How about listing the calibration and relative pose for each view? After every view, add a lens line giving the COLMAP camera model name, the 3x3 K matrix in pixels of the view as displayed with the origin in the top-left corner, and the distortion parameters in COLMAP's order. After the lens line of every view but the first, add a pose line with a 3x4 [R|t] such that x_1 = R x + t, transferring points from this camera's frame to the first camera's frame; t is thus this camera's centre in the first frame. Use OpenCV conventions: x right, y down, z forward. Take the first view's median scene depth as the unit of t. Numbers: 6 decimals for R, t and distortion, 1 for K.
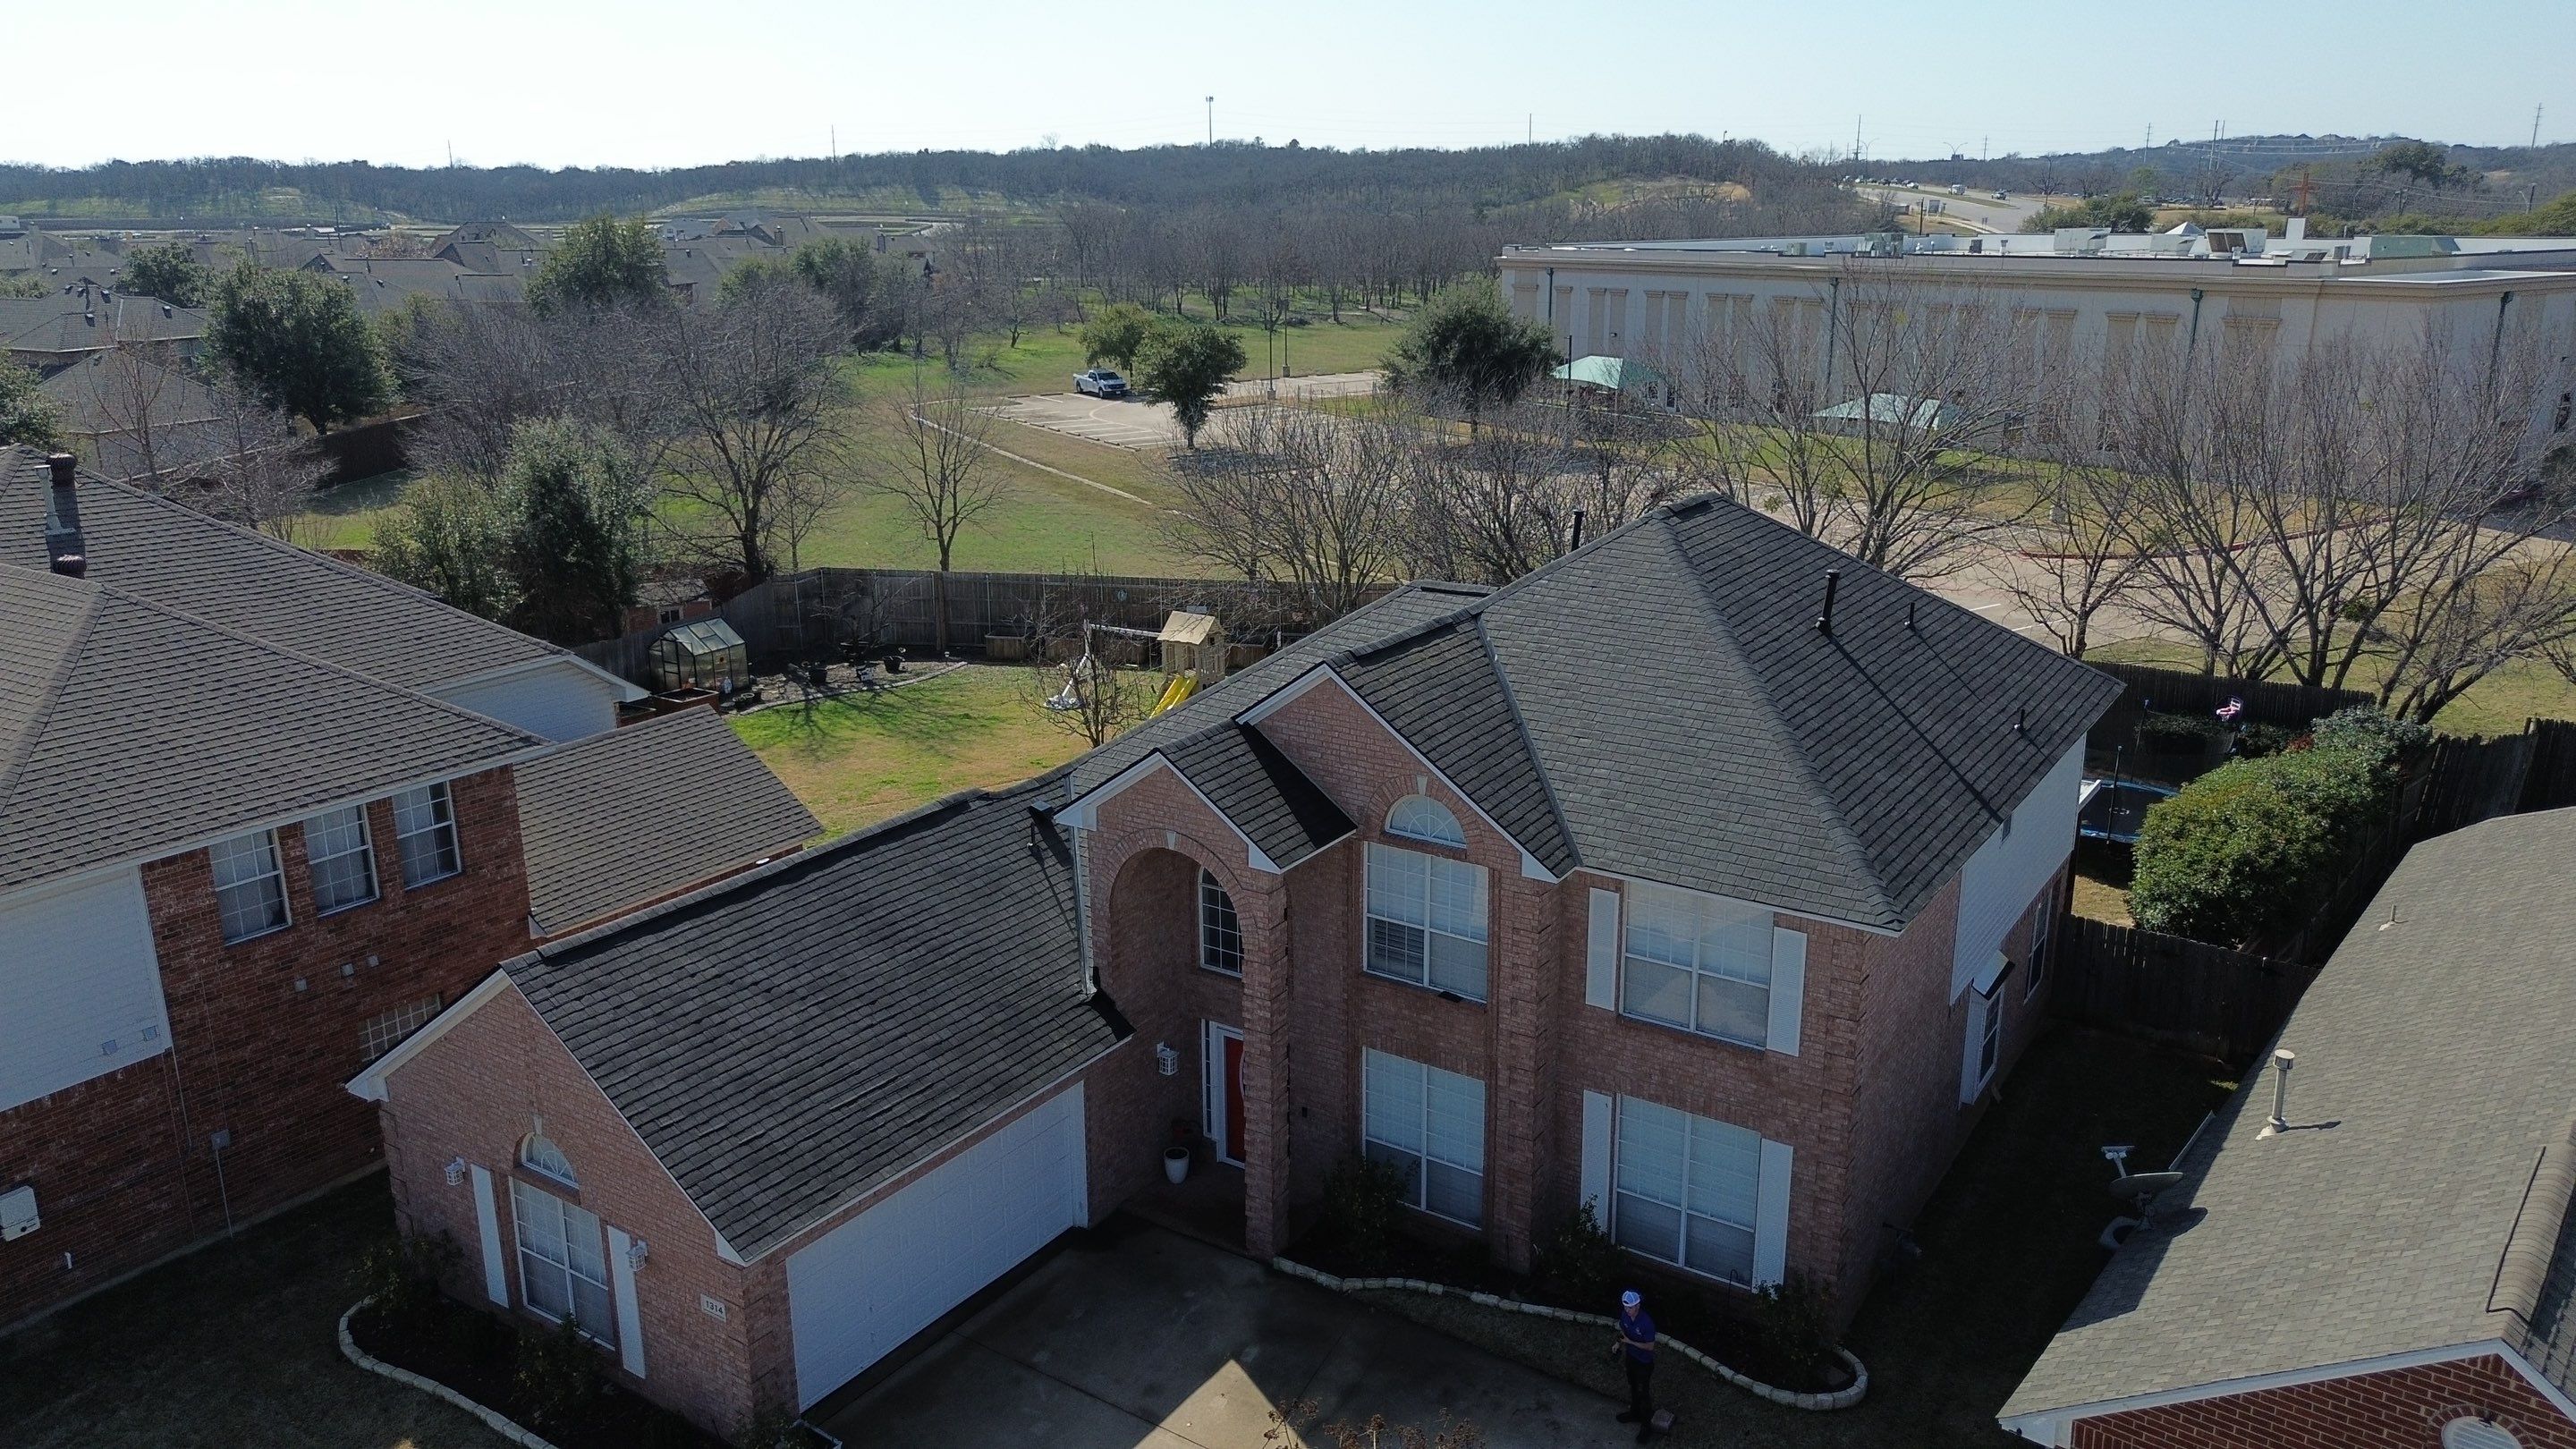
lens RADIAL K [[1840.2, 0, 1286.0], [0, 1840.2, 711.4], [0, 0, 1]] dist [0.070974, -0.071641]
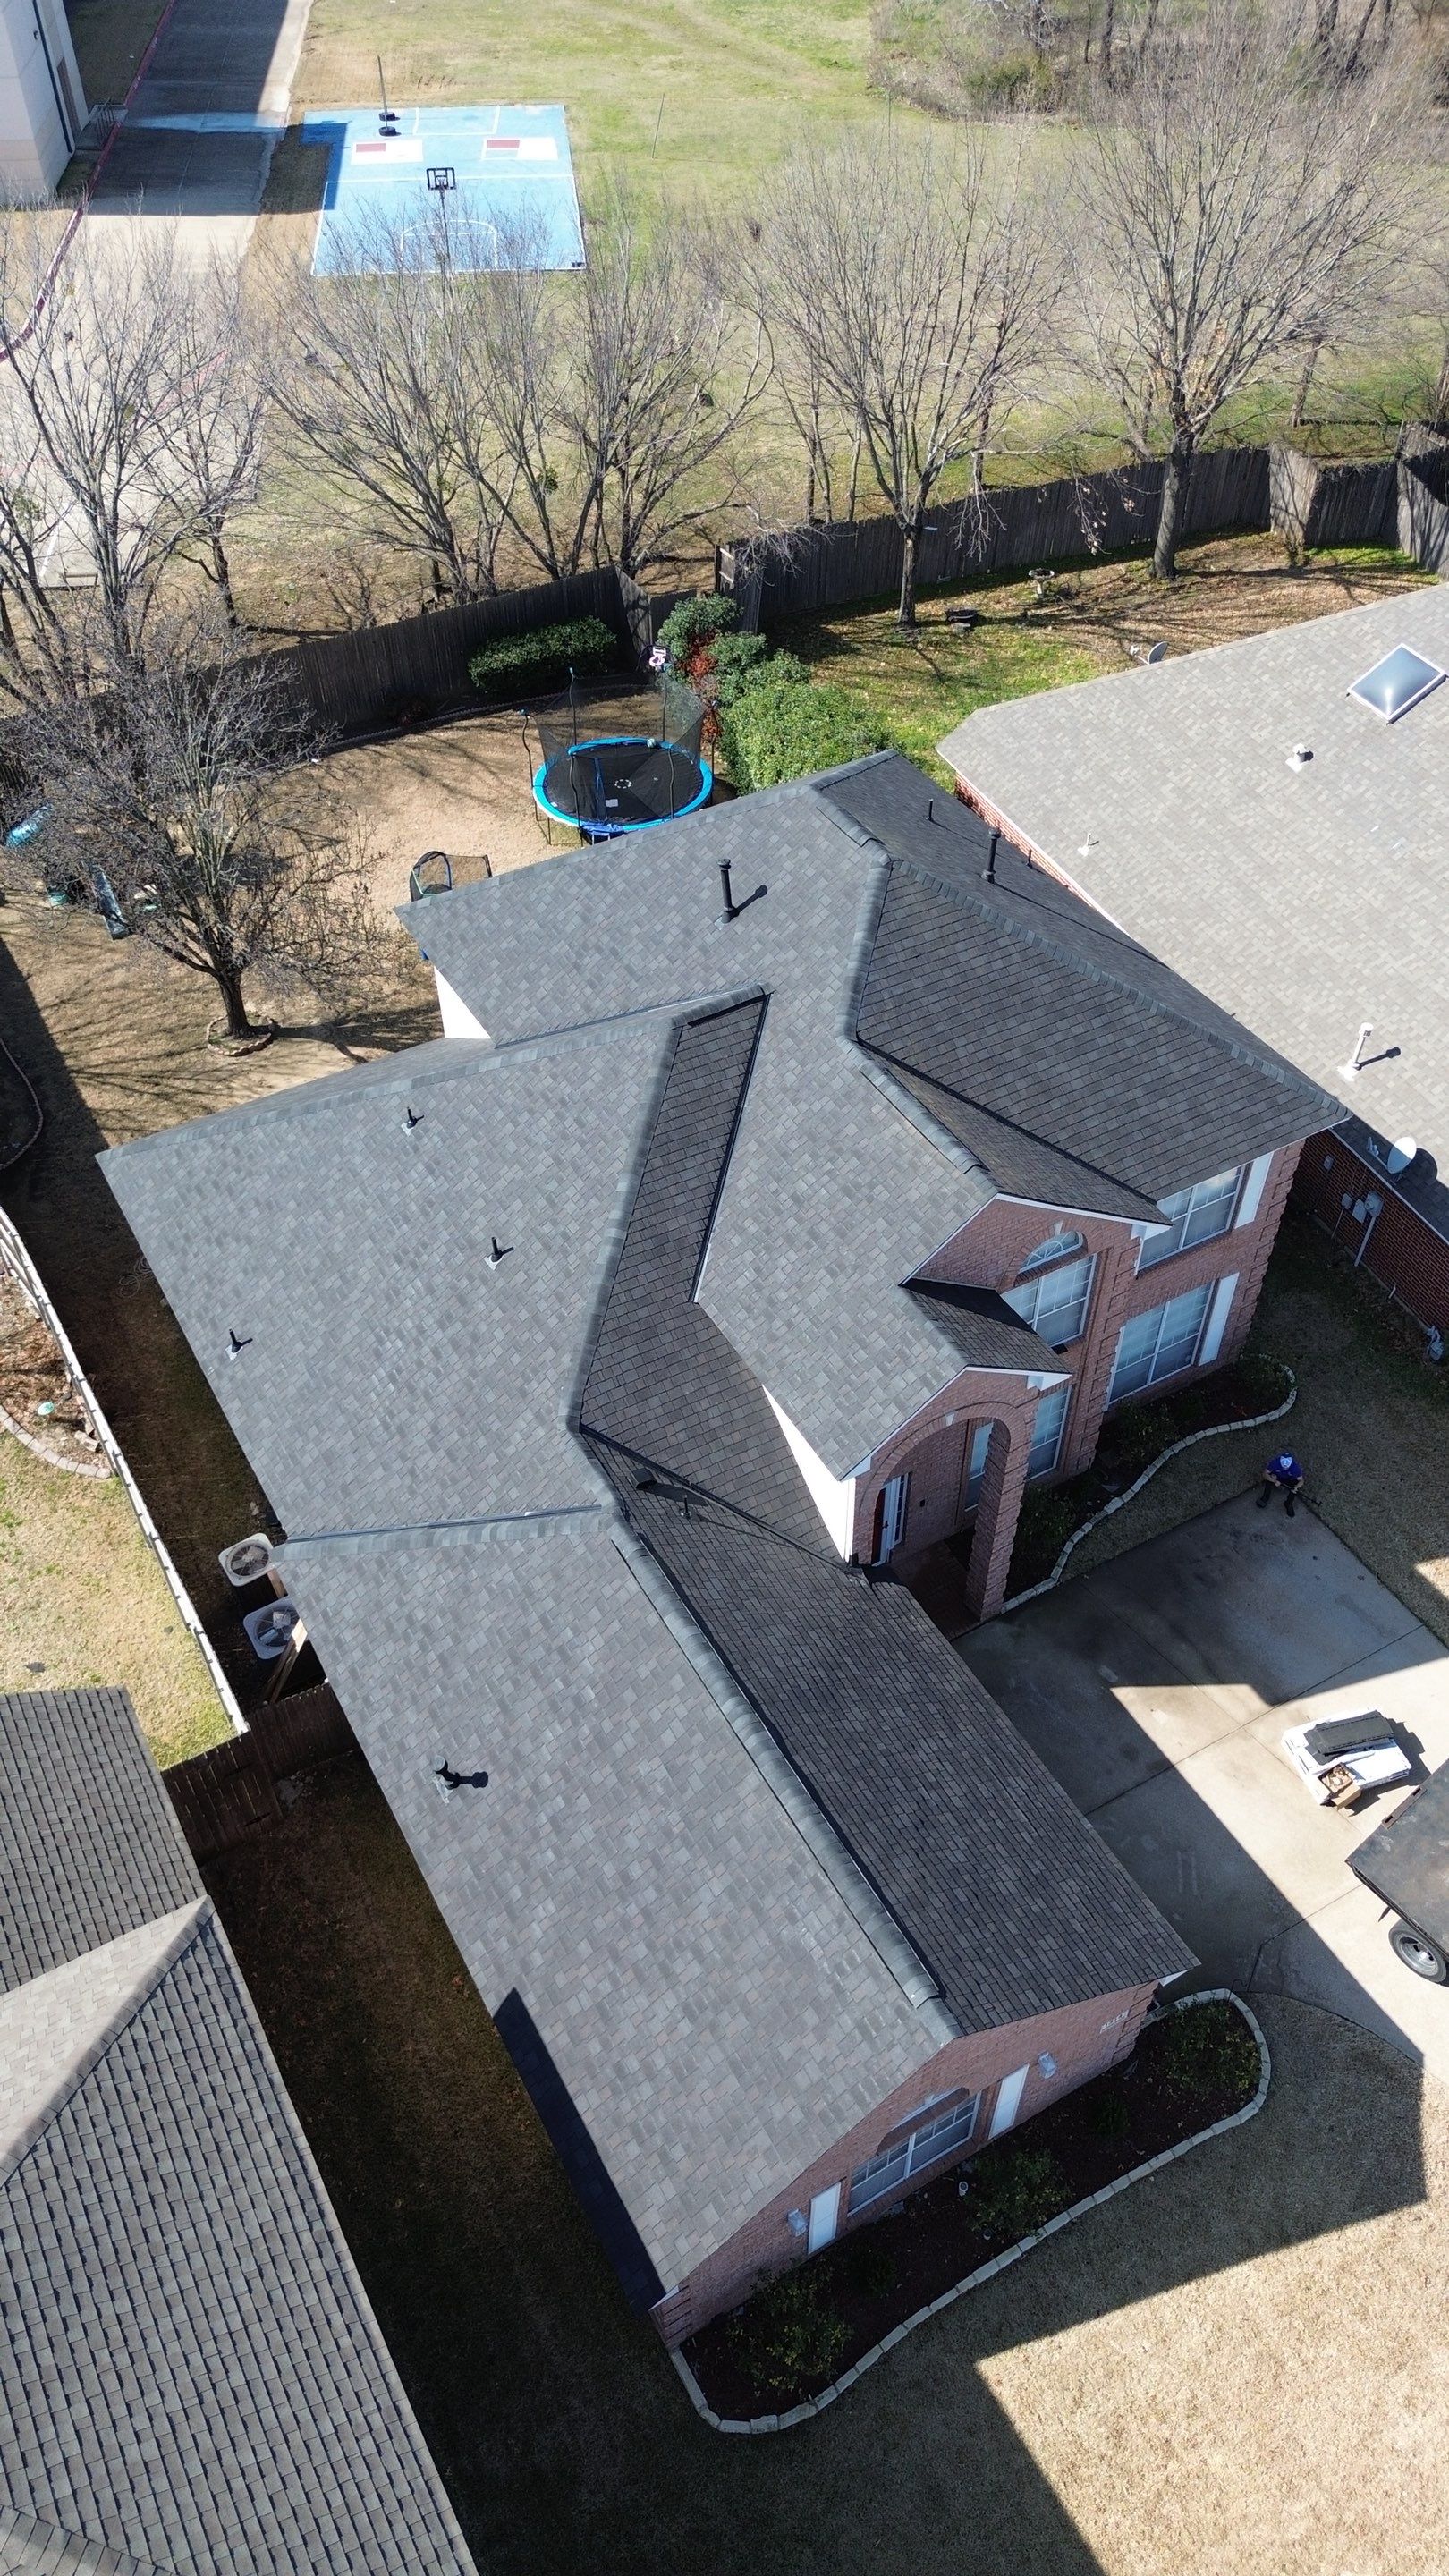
lens RADIAL K [[1831.9, 0, 715.6], [0, 1831.9, 1287.4], [0, 0, 1]] dist [0.074877, -0.075382]
pose [[0.445571, -0.641542, 0.624412, -0.721493], [0.247720, 0.758594, 0.602635, -0.641581], [-0.860291, -0.113837, 0.496931, 0.622741]]
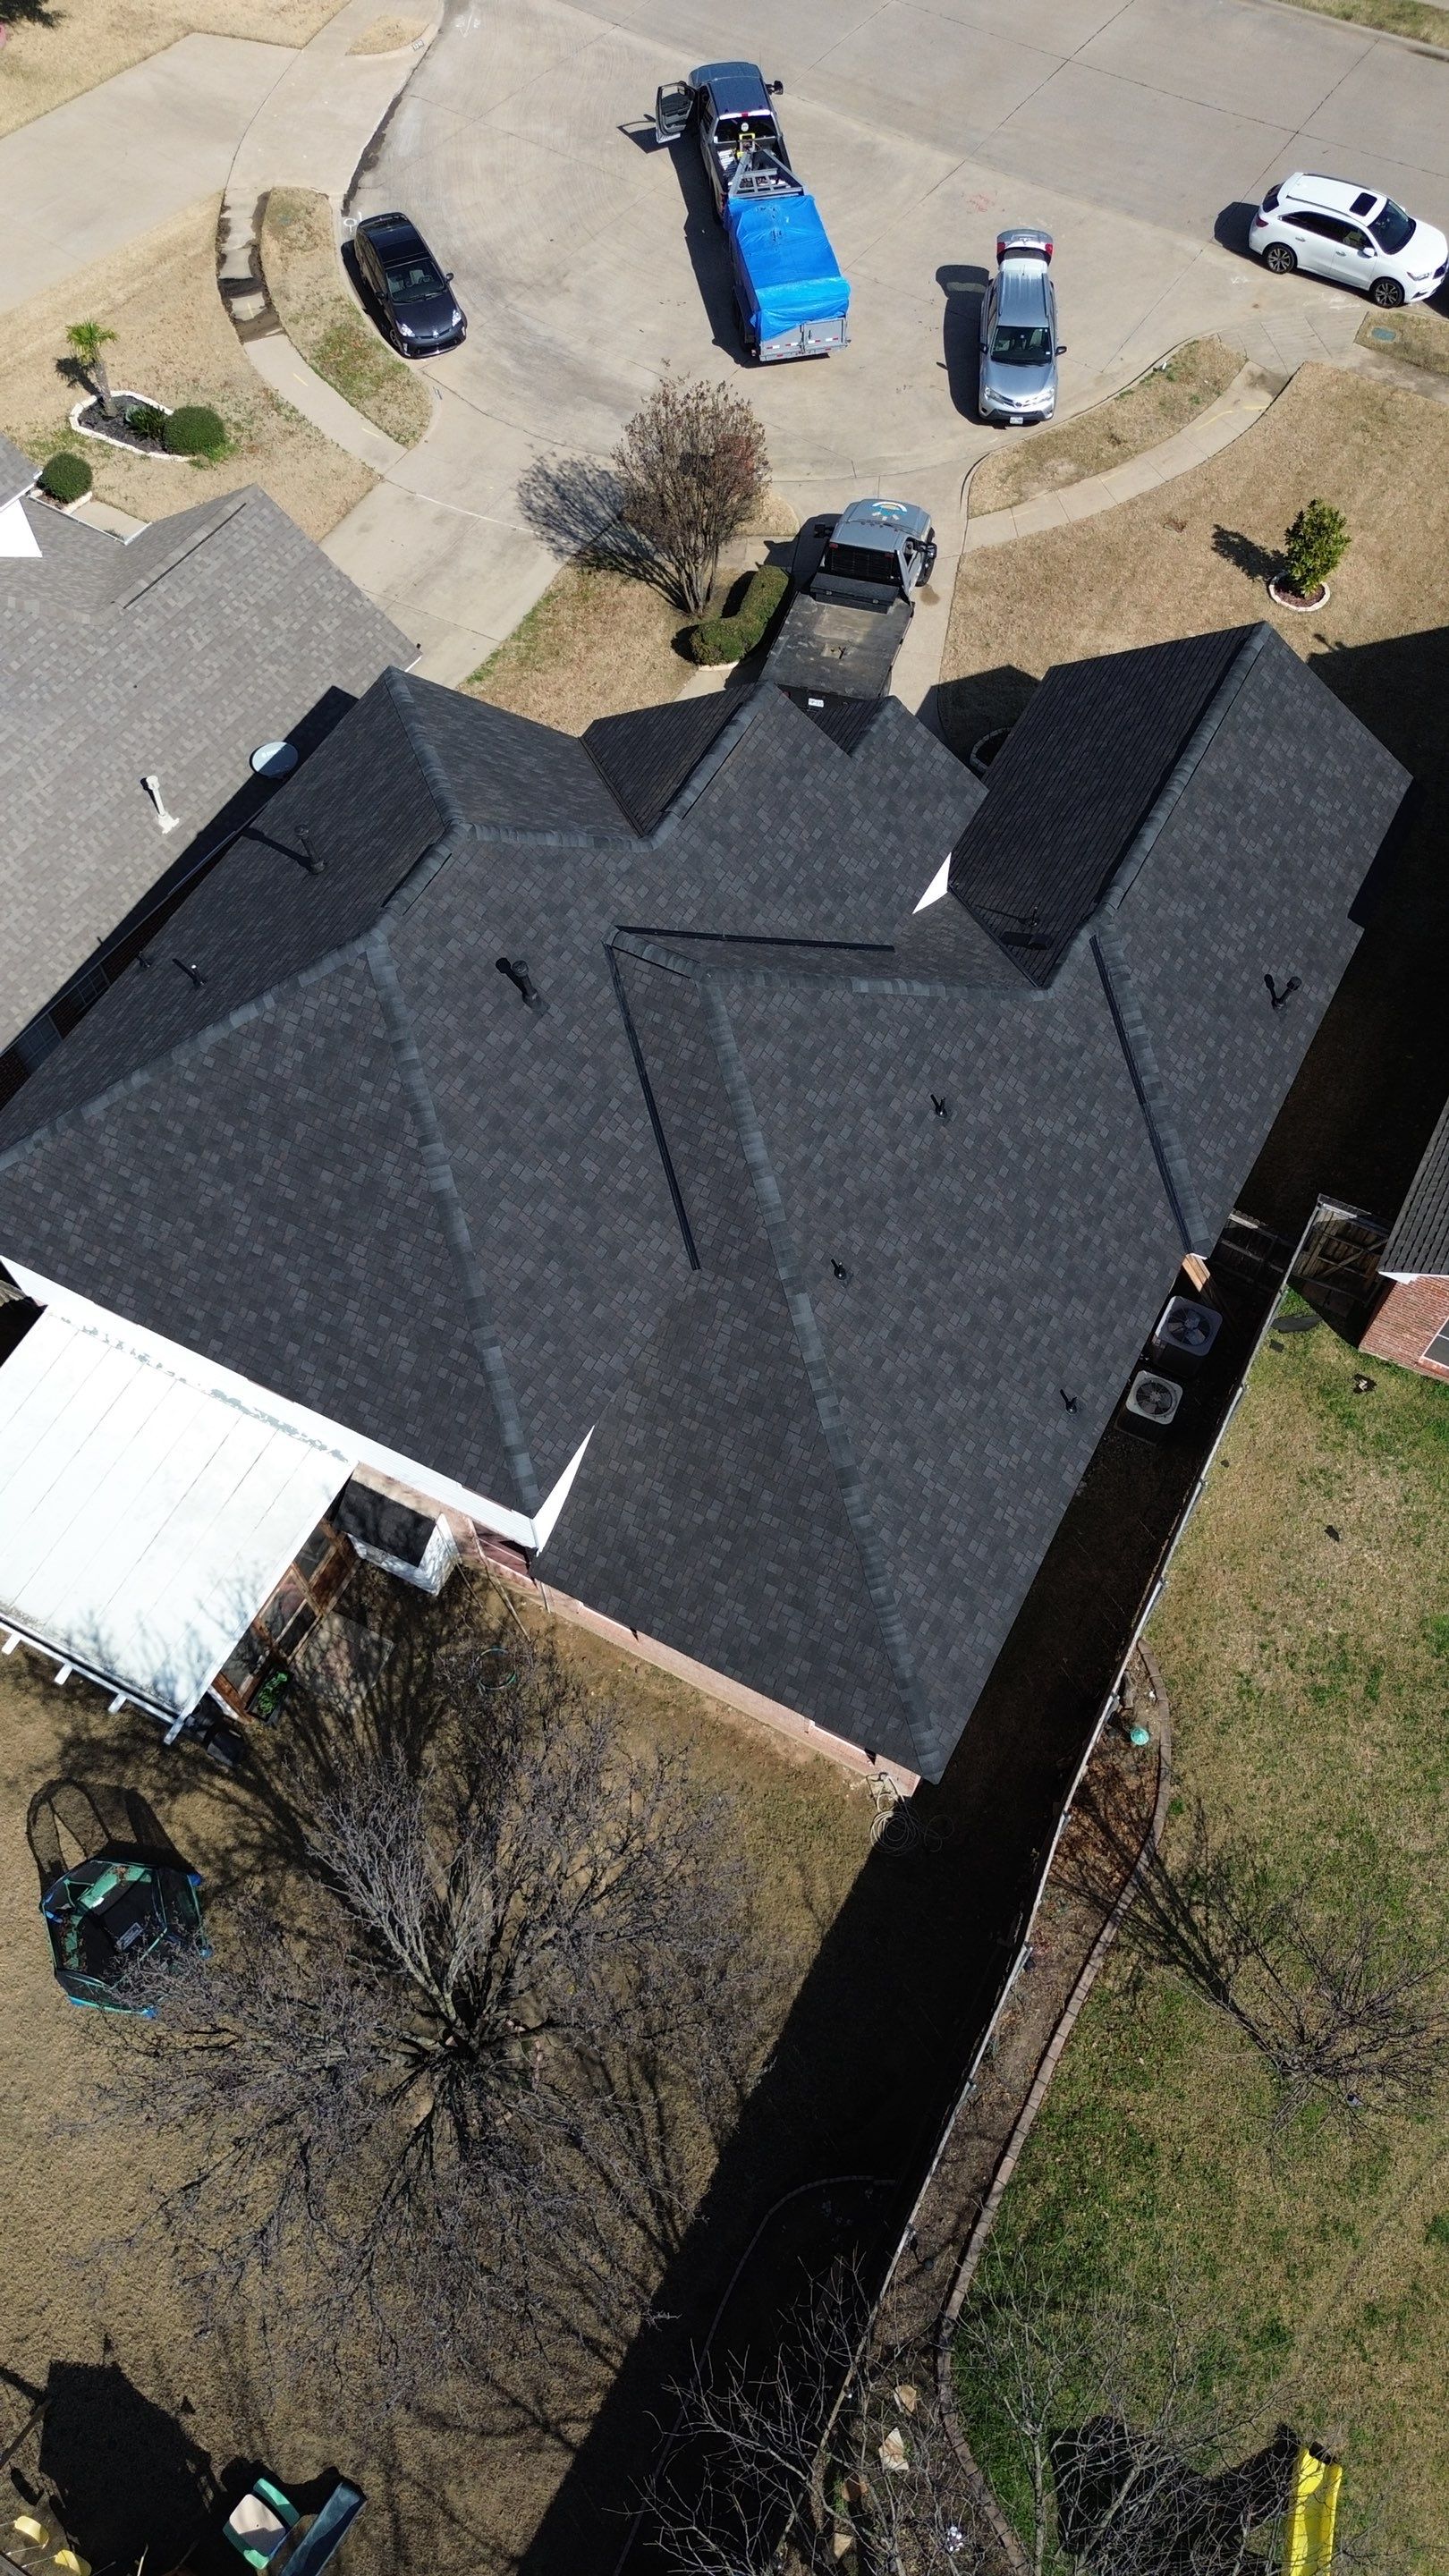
lens RADIAL K [[1840.2, 0, 713.8], [0, 1840.2, 1282.5], [0, 0, 1]] dist [0.070974, -0.071641]
pose [[-0.994350, 0.103025, -0.025580, 0.130264], [0.001011, 0.250157, 0.968205, -1.134832], [0.106149, 0.962708, -0.248848, 1.697782]]
